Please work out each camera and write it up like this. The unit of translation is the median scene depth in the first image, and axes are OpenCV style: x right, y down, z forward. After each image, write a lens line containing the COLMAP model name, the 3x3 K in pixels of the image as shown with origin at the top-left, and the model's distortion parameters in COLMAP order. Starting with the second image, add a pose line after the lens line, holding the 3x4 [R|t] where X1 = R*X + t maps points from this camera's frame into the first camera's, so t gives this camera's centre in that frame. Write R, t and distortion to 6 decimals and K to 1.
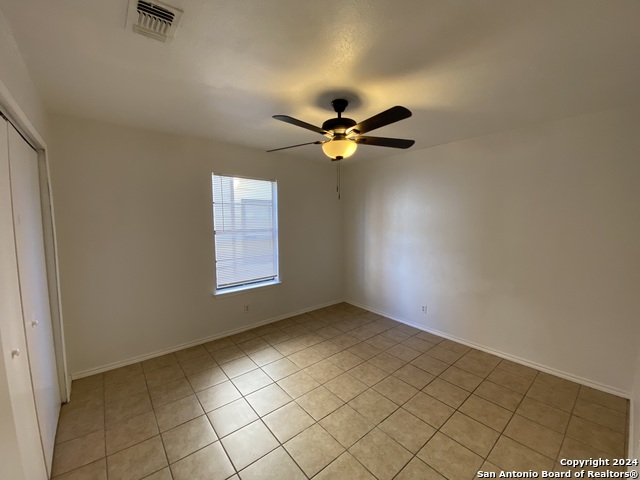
lens RADIAL K [[258.8, 0, 321.2], [0, 258.8, 239.2], [0, 0, 1]] dist [0.017039, -0.017141]
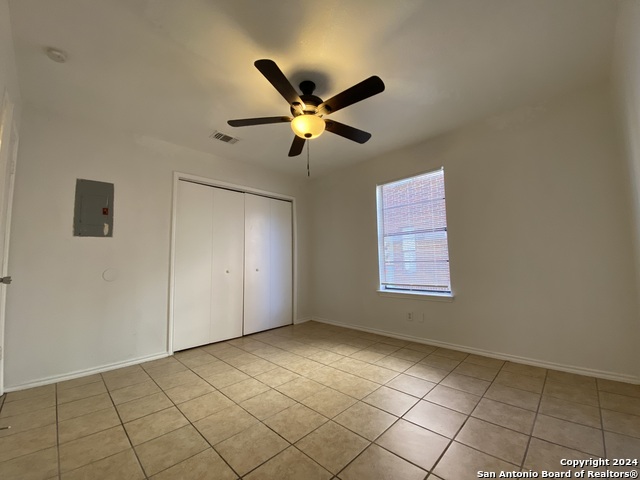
lens RADIAL K [[258.8, 0, 319.4], [0, 258.8, 239.9], [0, 0, 1]] dist [0.017039, -0.017141]
pose [[0.105872, -0.084978, -0.990742, 0.660481], [-0.062894, 0.993775, -0.091959, 0.111331], [0.992389, 0.072047, 0.099868, 0.620026]]
